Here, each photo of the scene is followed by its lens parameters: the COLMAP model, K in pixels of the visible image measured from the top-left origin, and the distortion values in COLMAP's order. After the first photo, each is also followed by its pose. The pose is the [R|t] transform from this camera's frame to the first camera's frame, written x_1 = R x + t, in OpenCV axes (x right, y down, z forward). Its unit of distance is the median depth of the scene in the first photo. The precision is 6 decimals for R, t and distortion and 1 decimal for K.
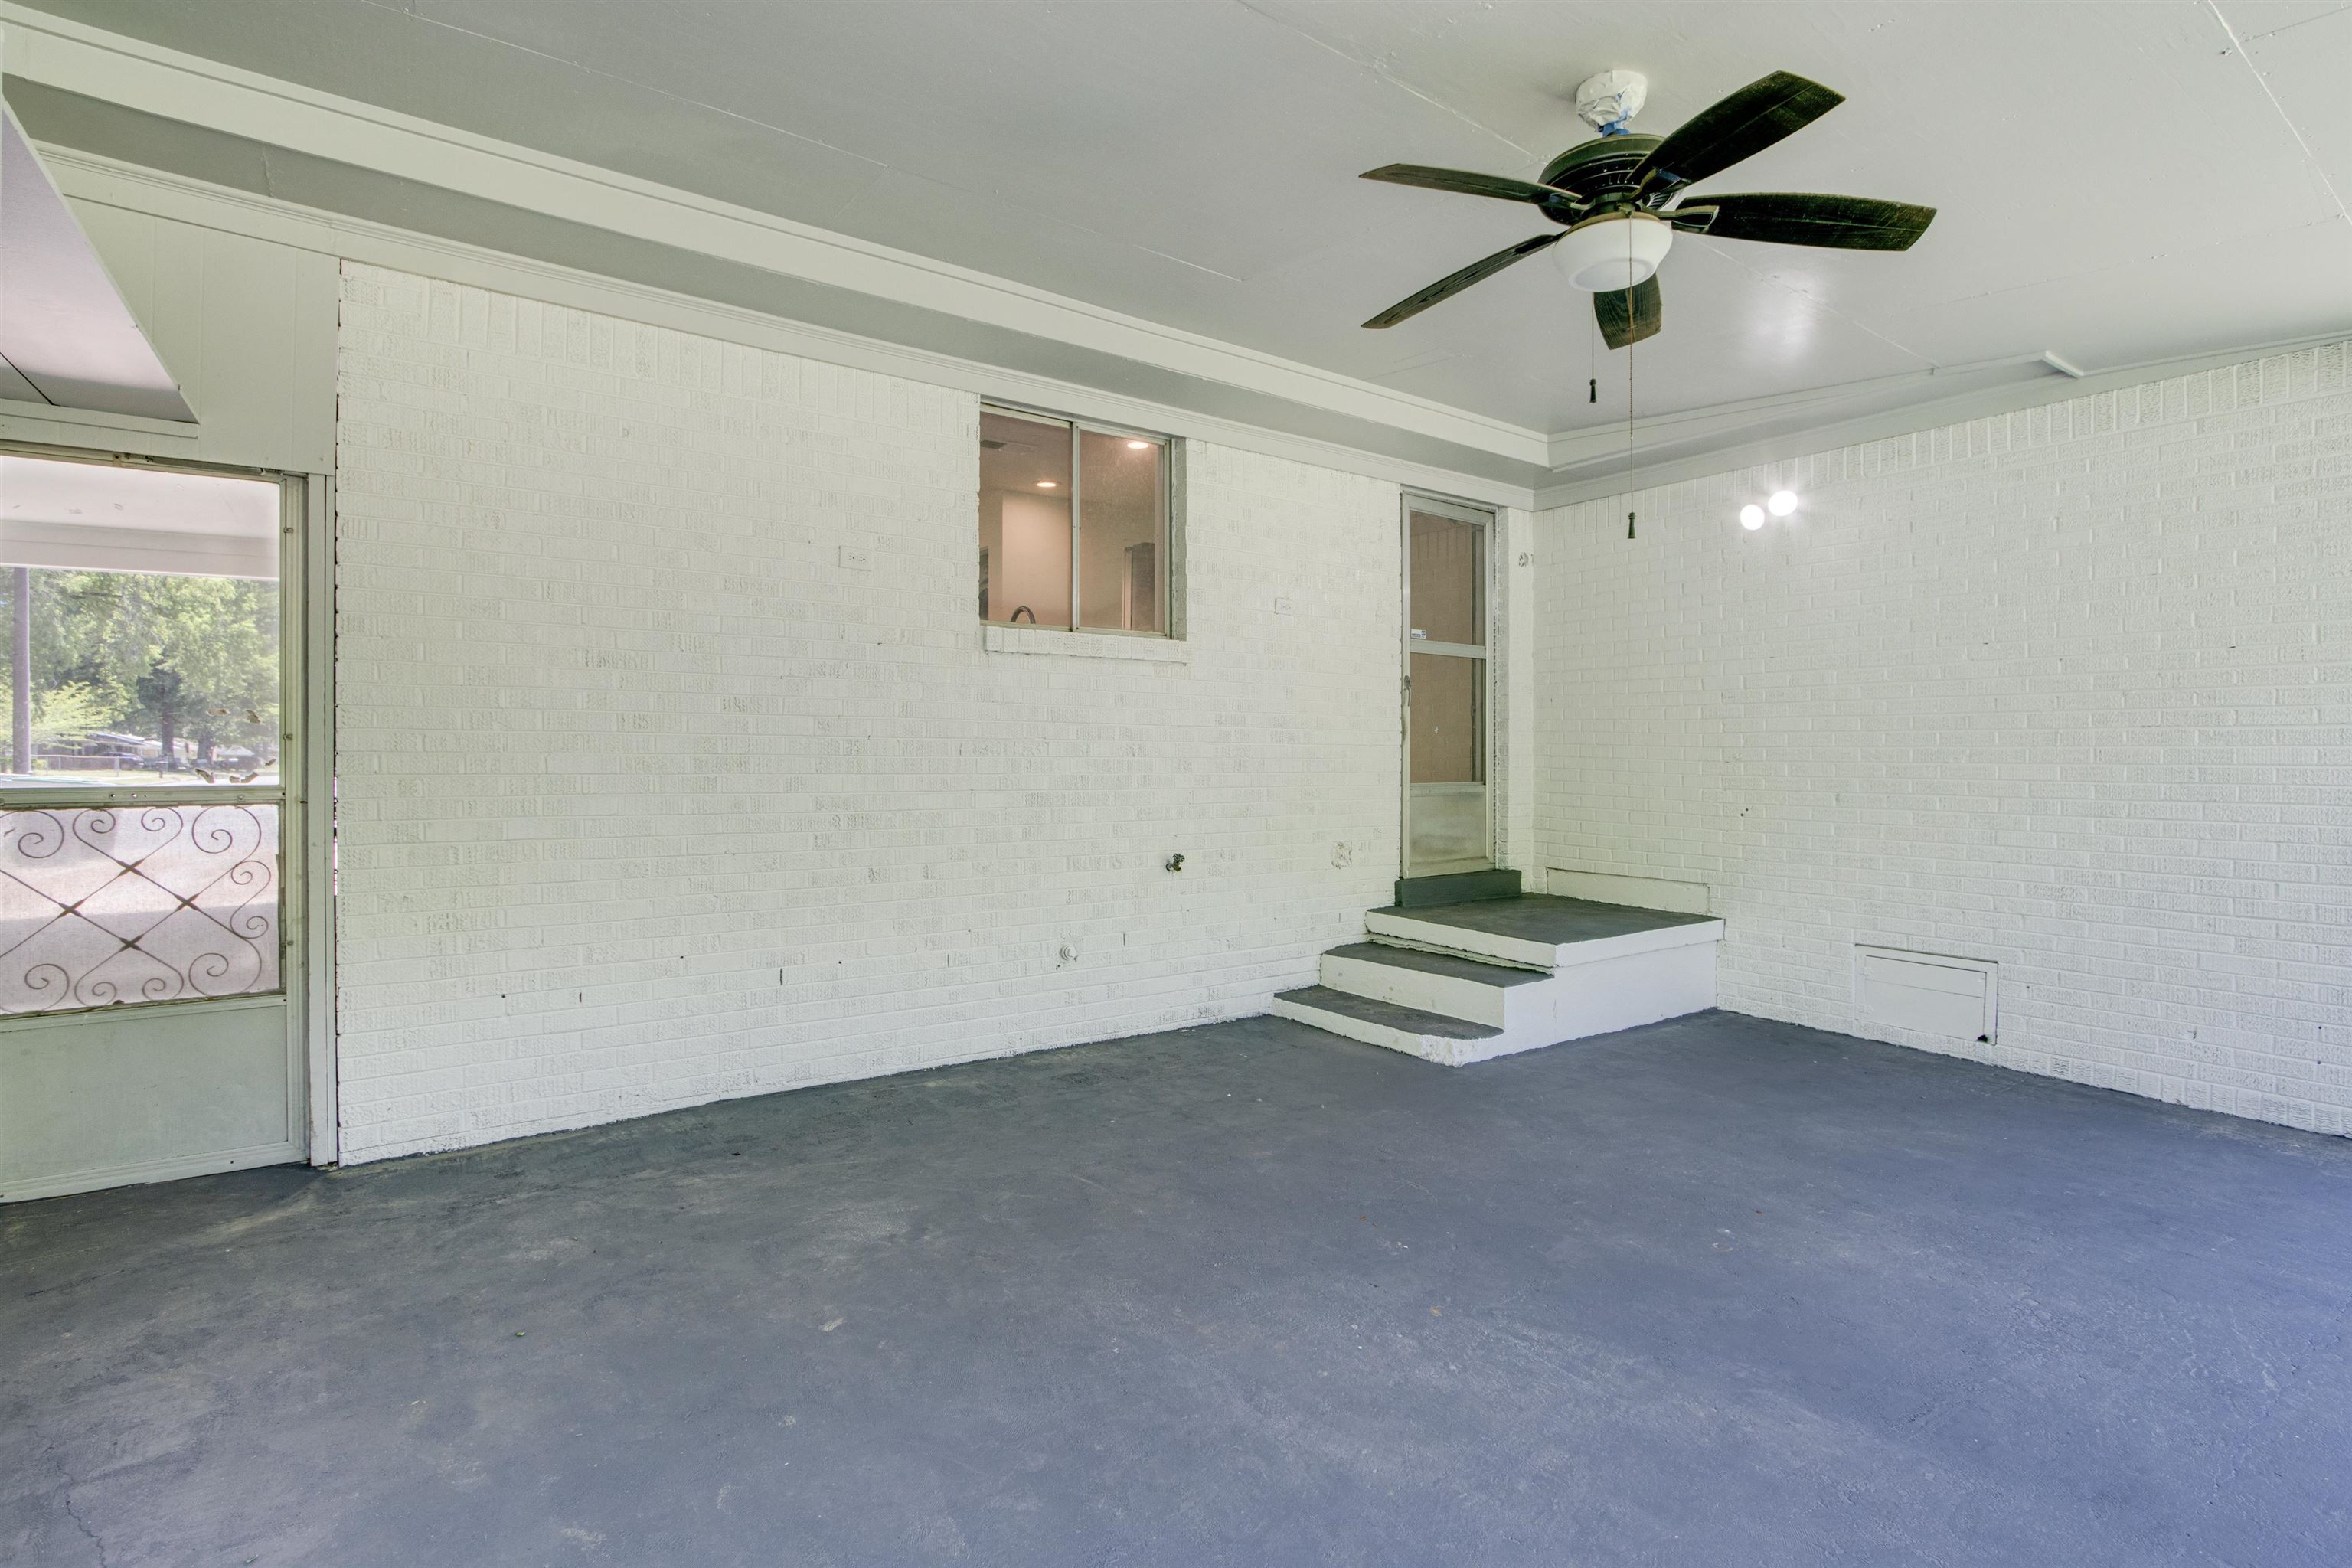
lens RADIAL K [[1106.7, 0, 1162.5], [0, 1106.7, 771.9], [0, 0, 1]] dist [0.000237, 0.000115]
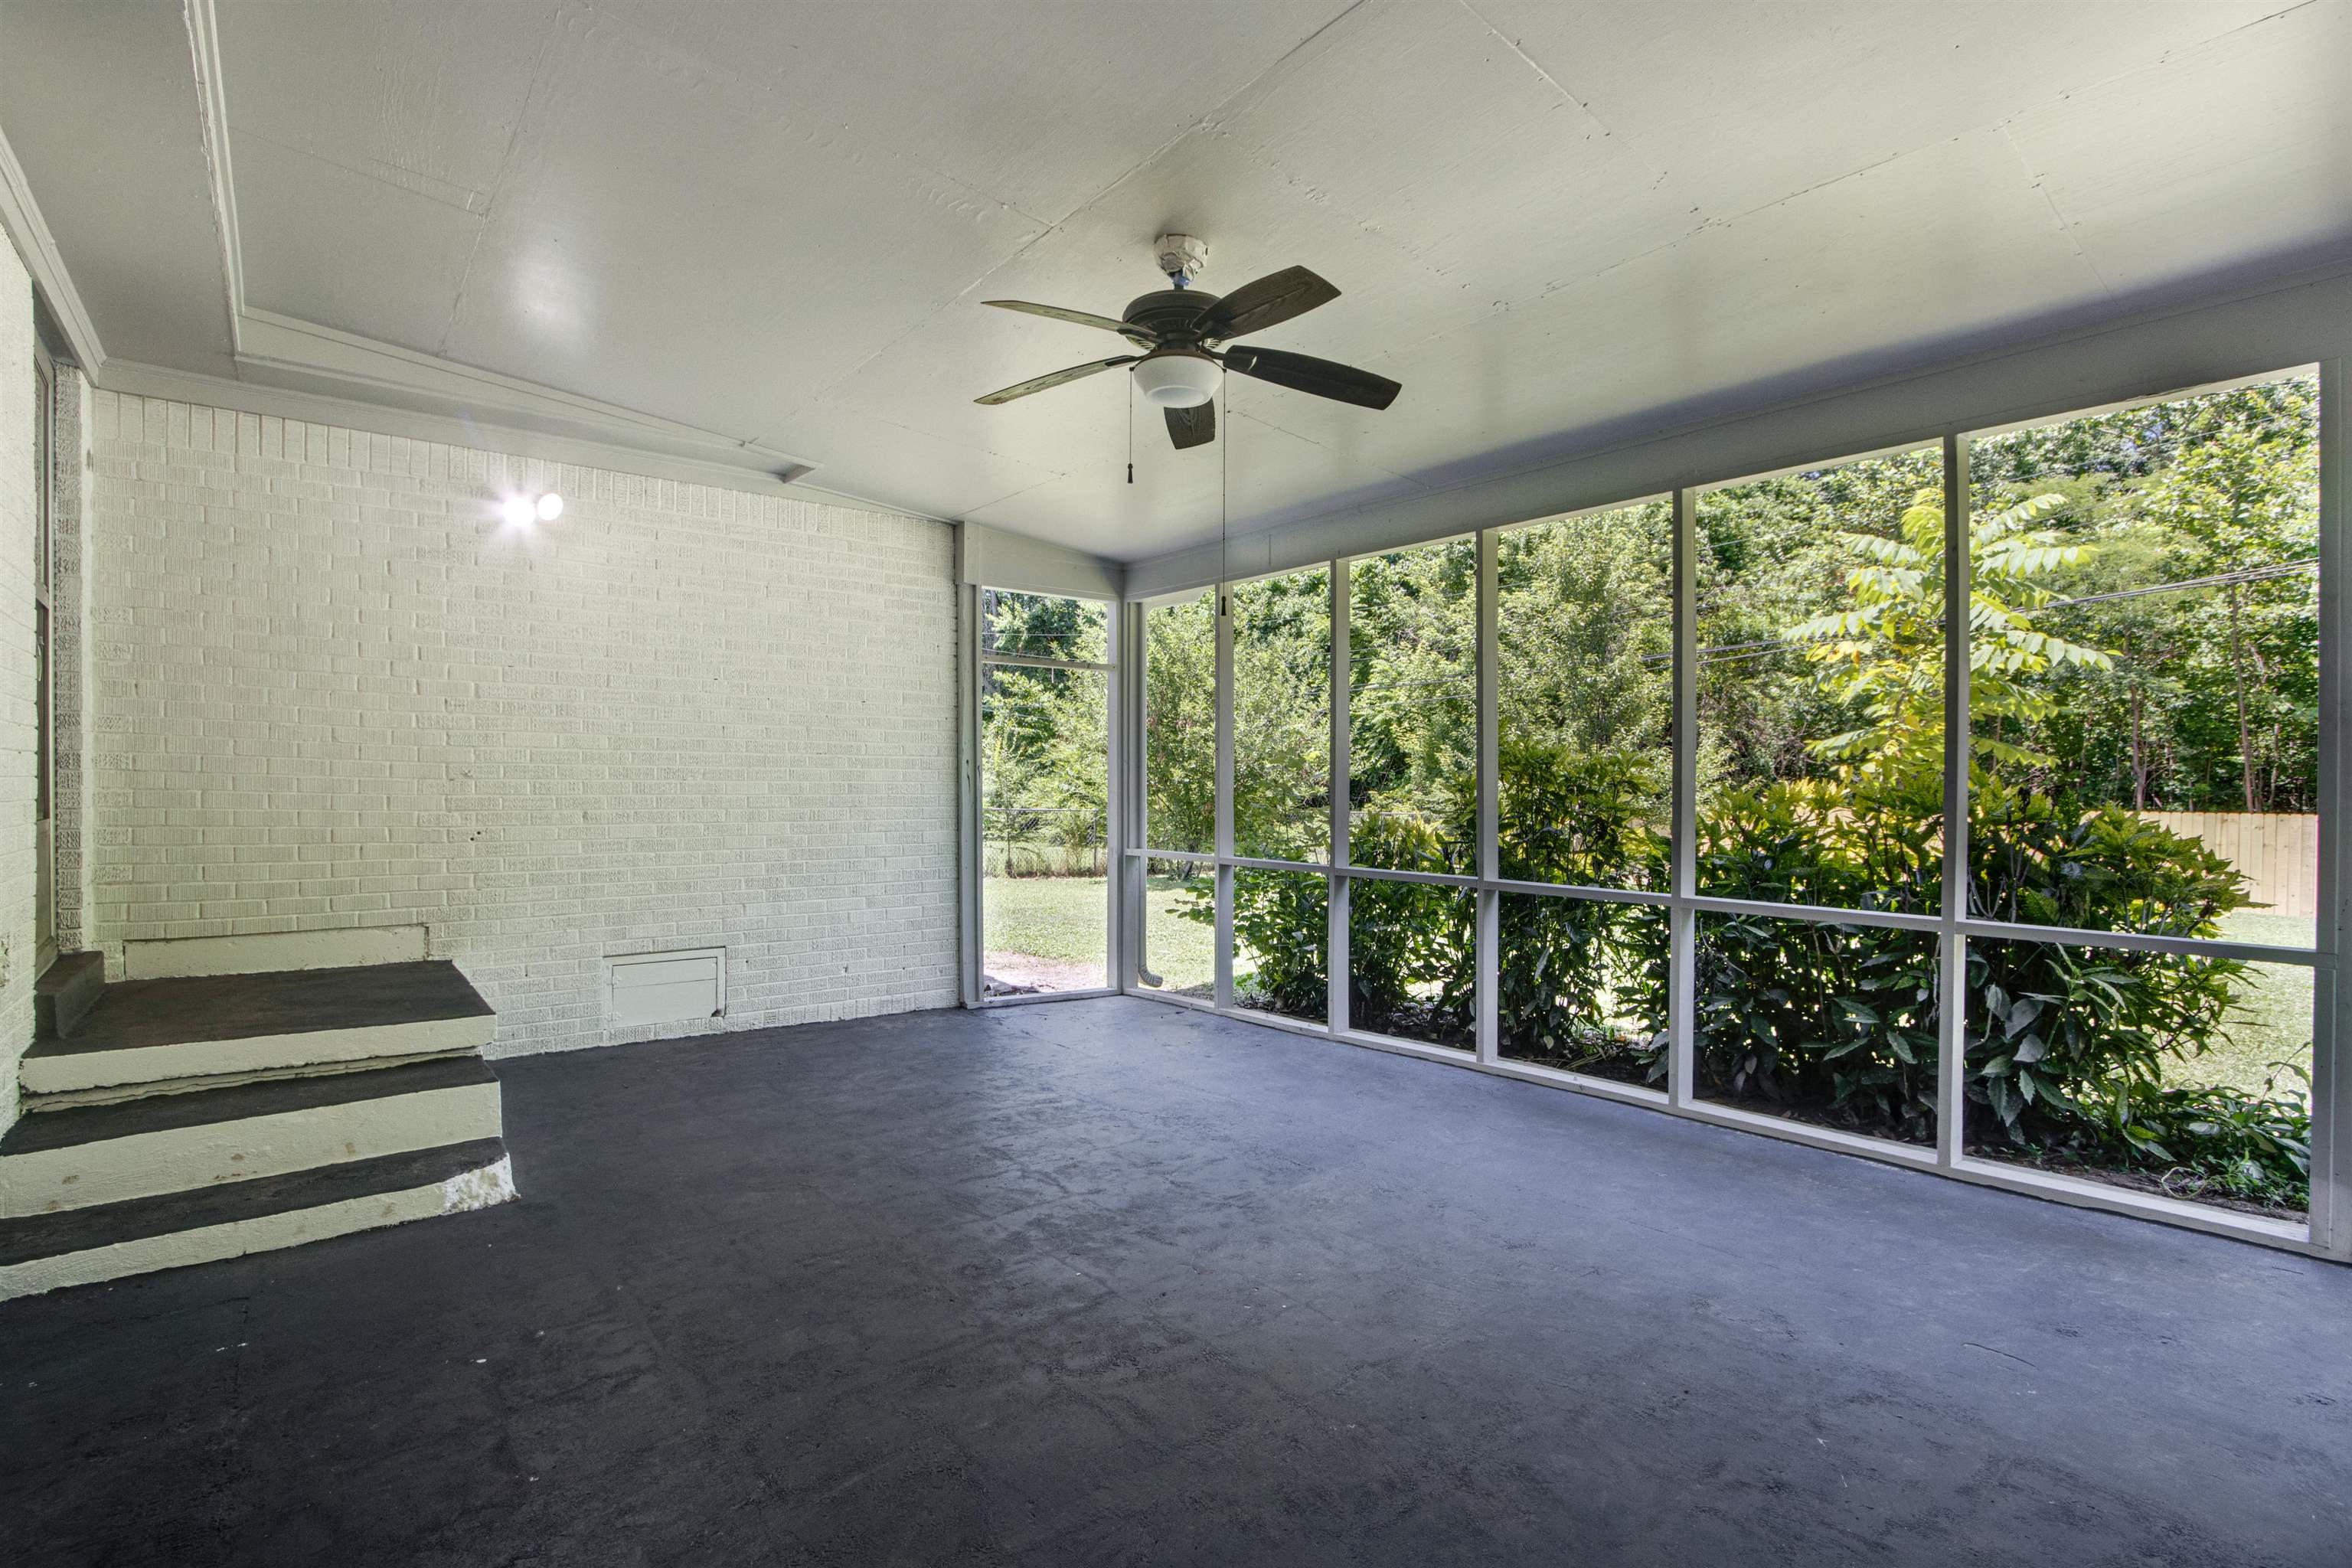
lens RADIAL K [[1106.7, 0, 1159.2], [0, 1106.7, 785.3], [0, 0, 1]] dist [0.000237, 0.000115]
pose [[-0.043610, -0.008549, 0.999012, -0.459802], [0.007155, 0.999935, 0.008869, -0.009547], [-0.999023, 0.007535, -0.043546, 0.579533]]
